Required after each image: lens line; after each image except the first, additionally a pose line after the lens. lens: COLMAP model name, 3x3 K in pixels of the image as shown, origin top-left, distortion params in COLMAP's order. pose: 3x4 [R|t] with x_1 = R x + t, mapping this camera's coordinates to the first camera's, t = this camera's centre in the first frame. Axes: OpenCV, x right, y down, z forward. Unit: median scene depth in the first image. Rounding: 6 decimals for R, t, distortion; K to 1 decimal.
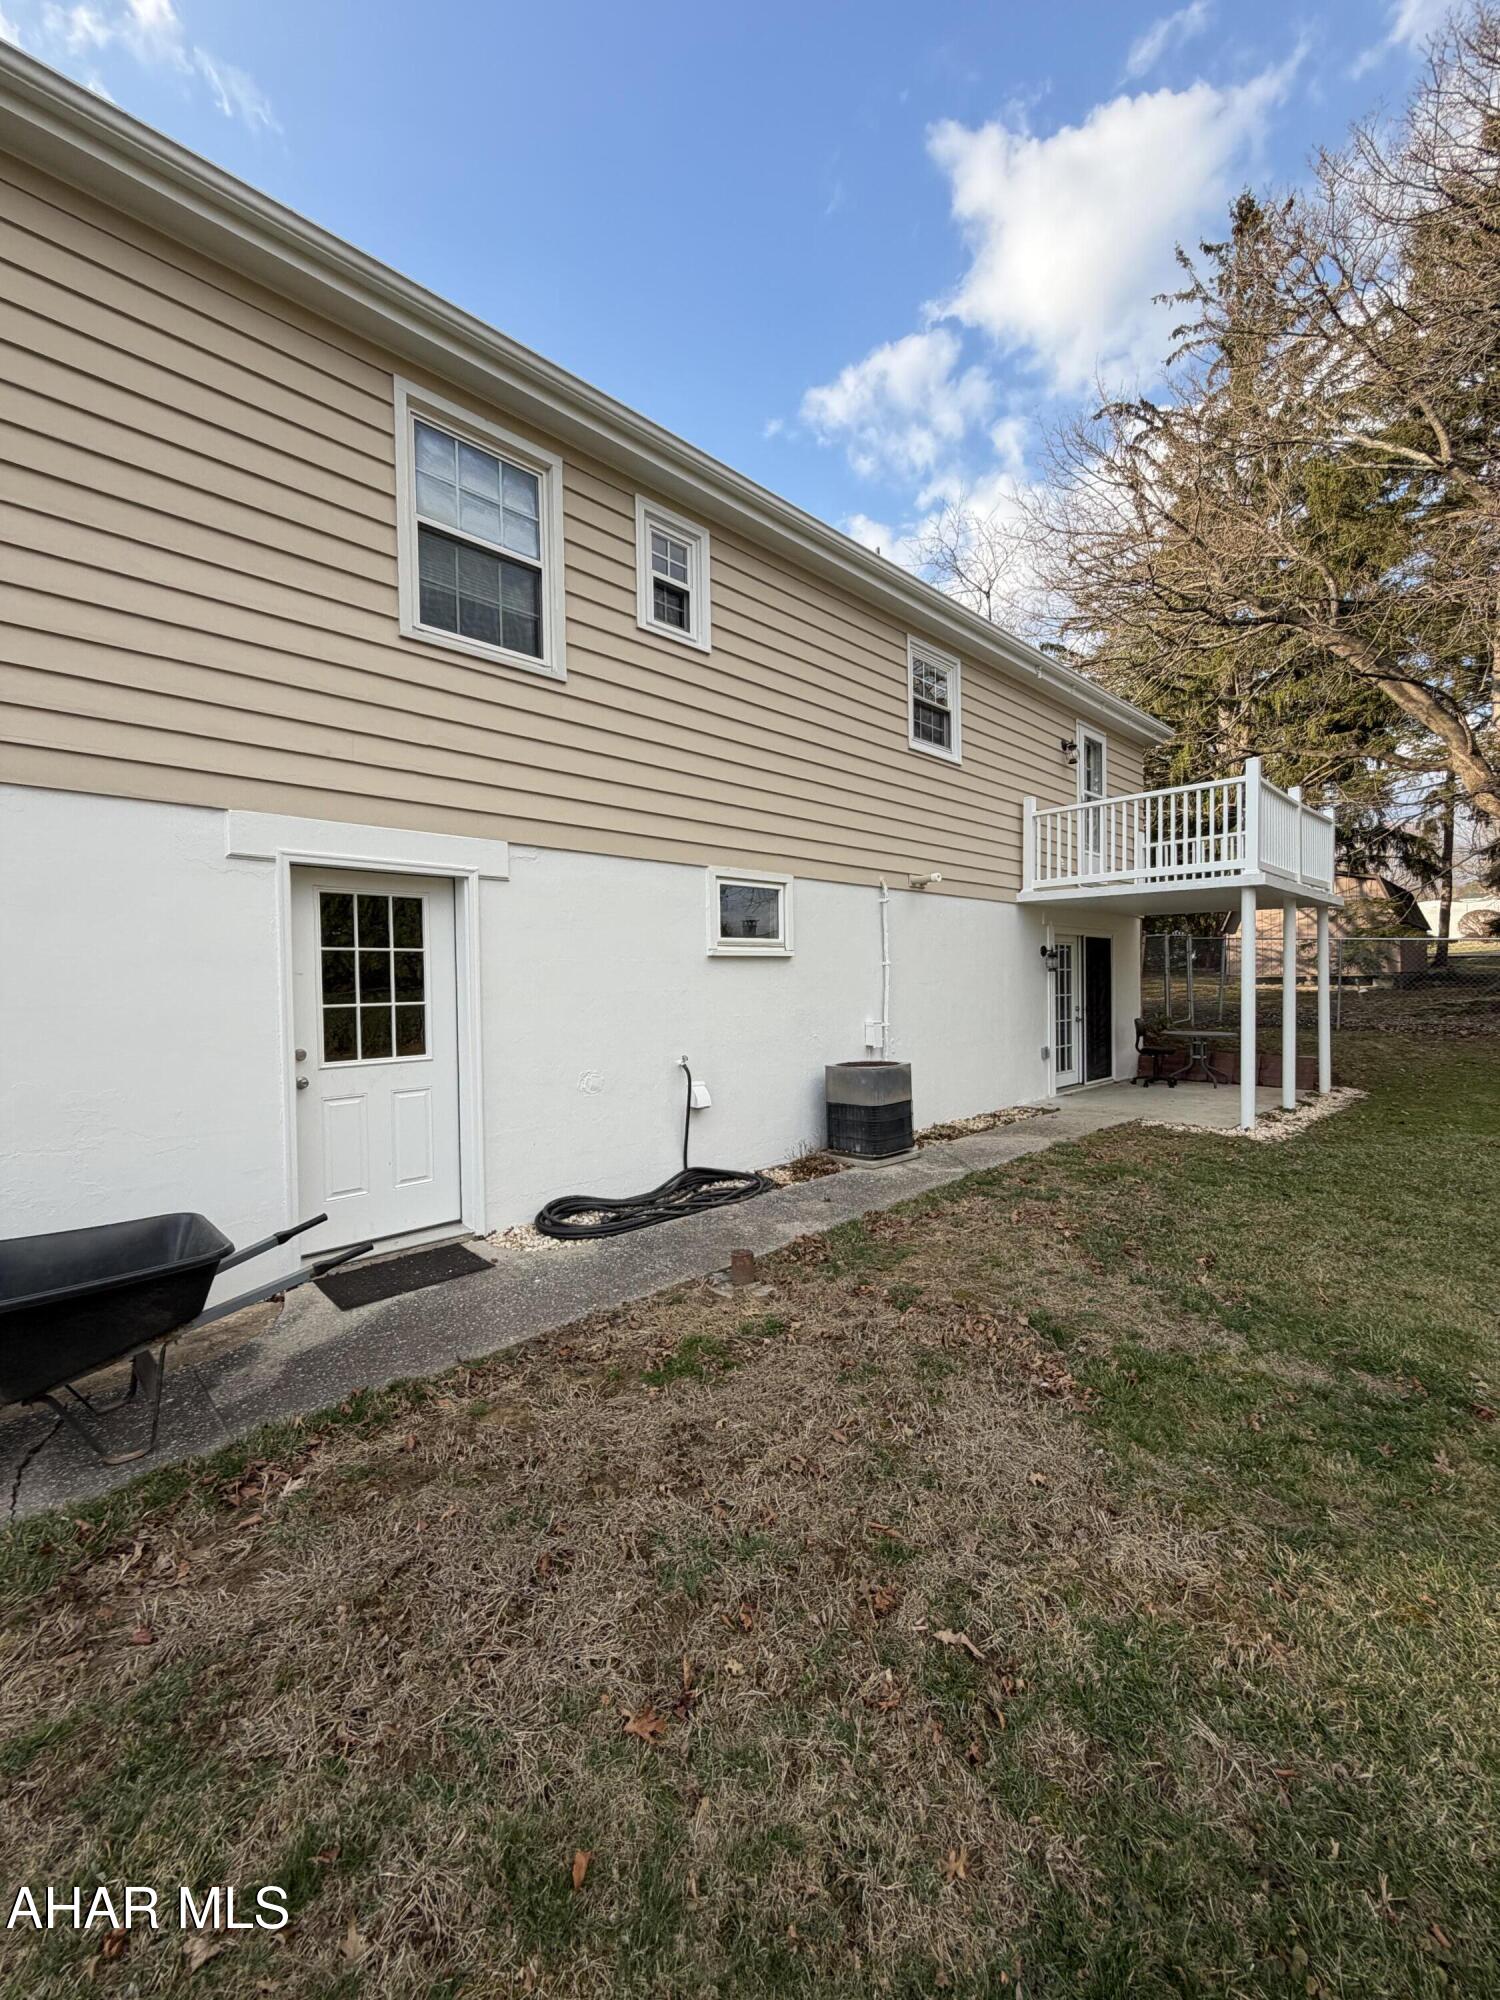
lens RADIAL K [[798.8, 0, 759.5], [0, 798.8, 995.2], [0, 0, 1]] dist [0.003083, -0.000470]
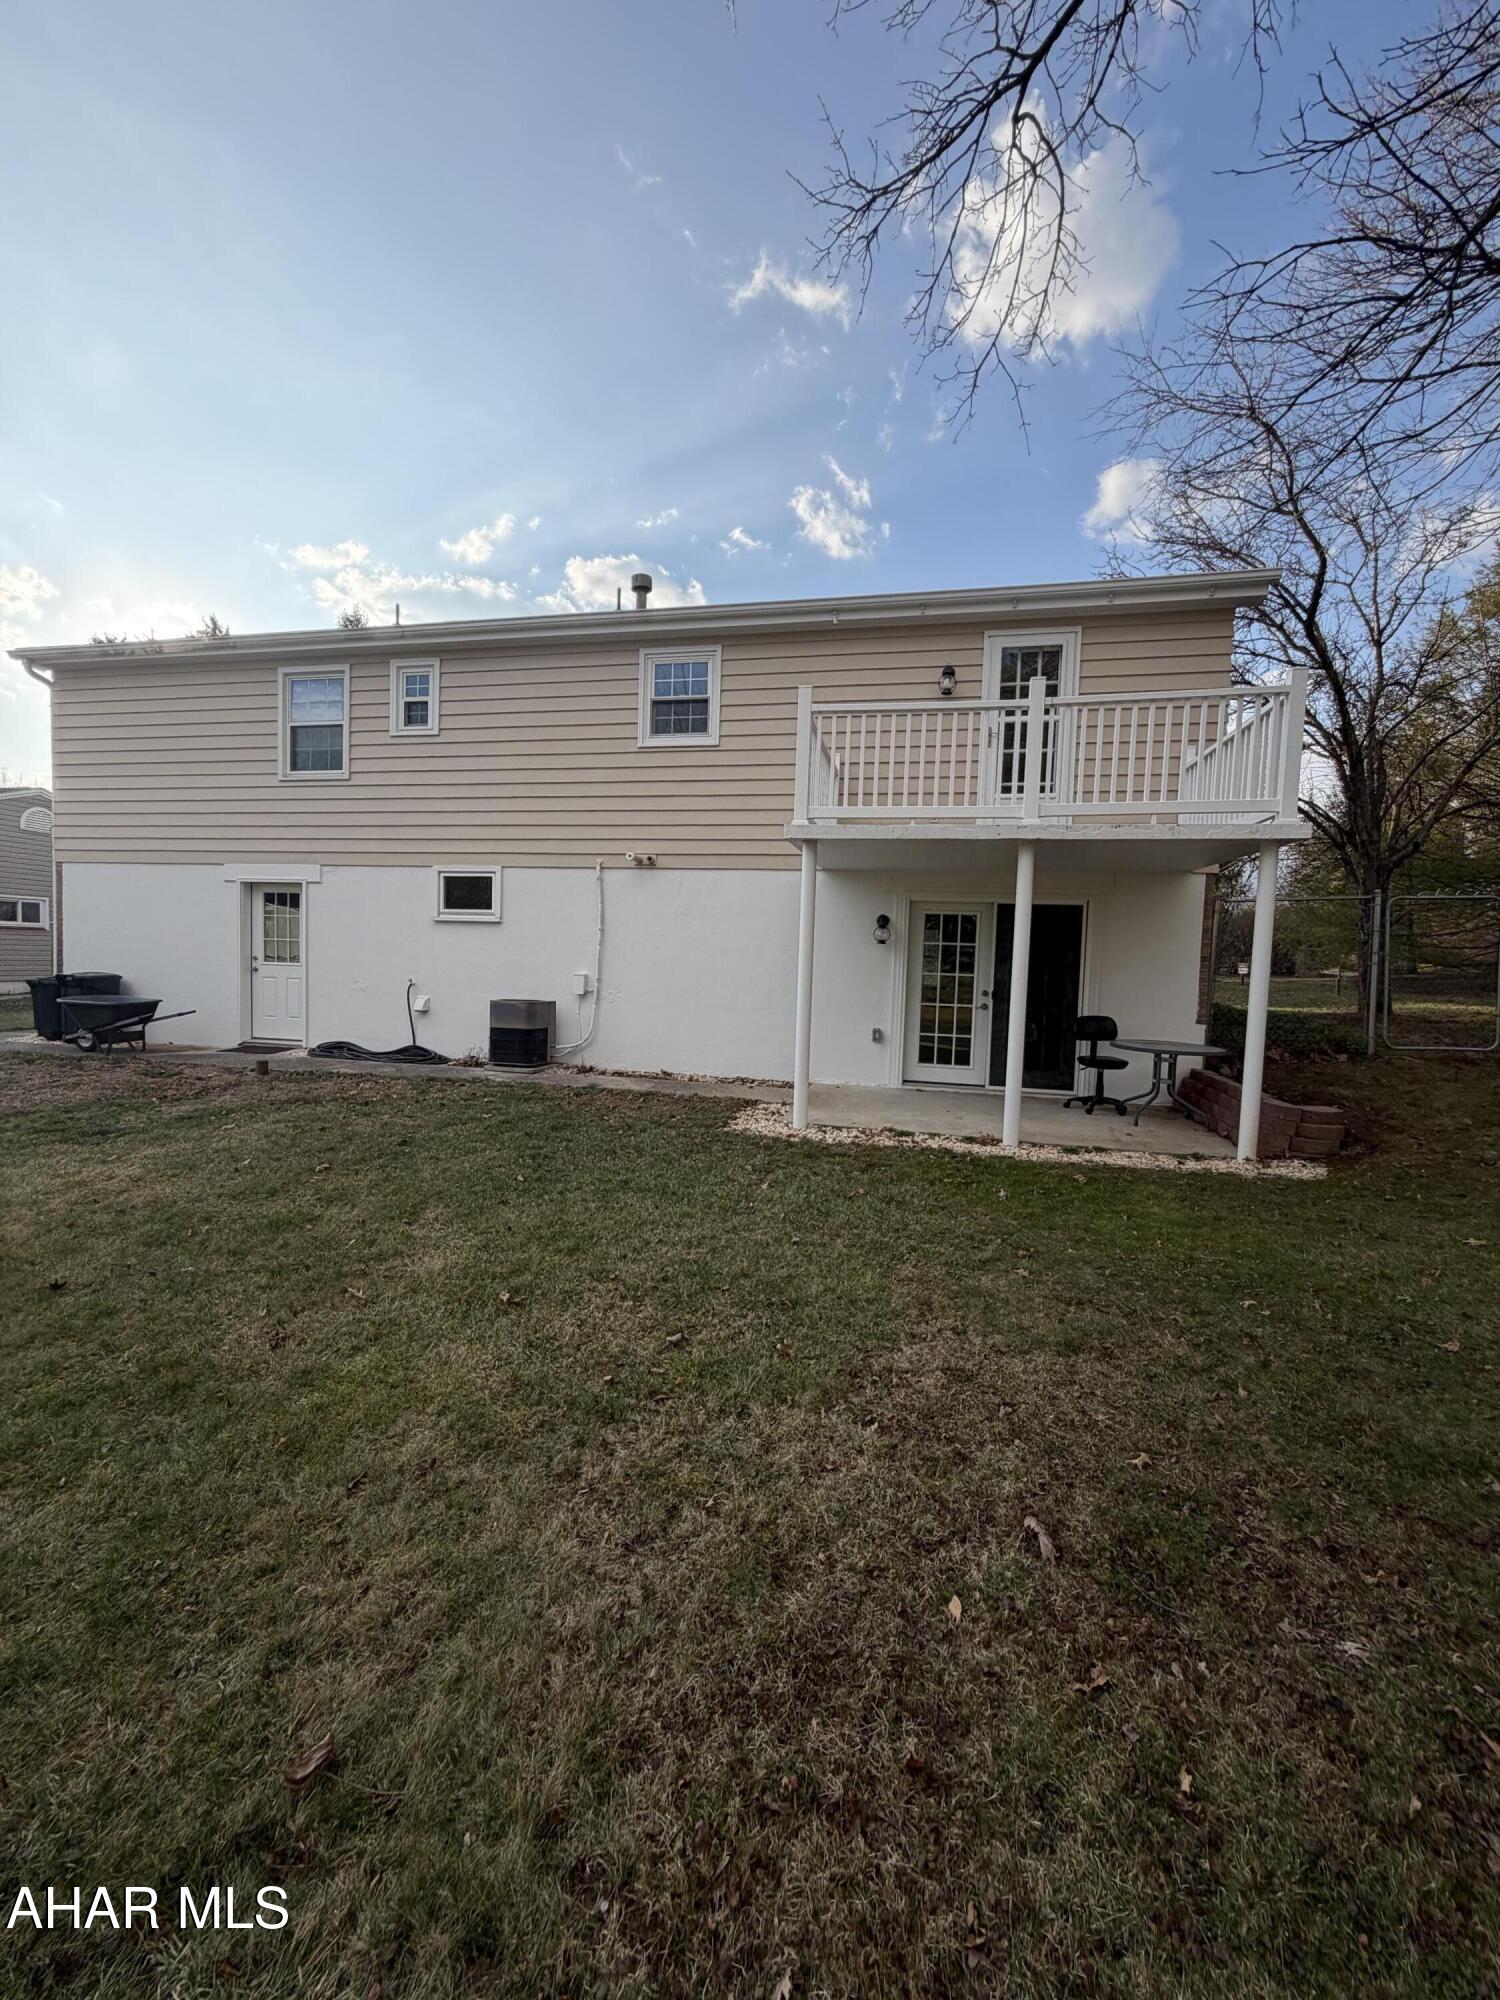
lens RADIAL K [[798.8, 0, 762.4], [0, 798.8, 1004.3], [0, 0, 1]] dist [0.003083, -0.000470]
pose [[0.552245, 0.070017, -0.830736, 1.679168], [-0.059224, 0.997244, 0.044680, 0.009335], [0.831576, 0.024525, 0.554870, 0.653855]]
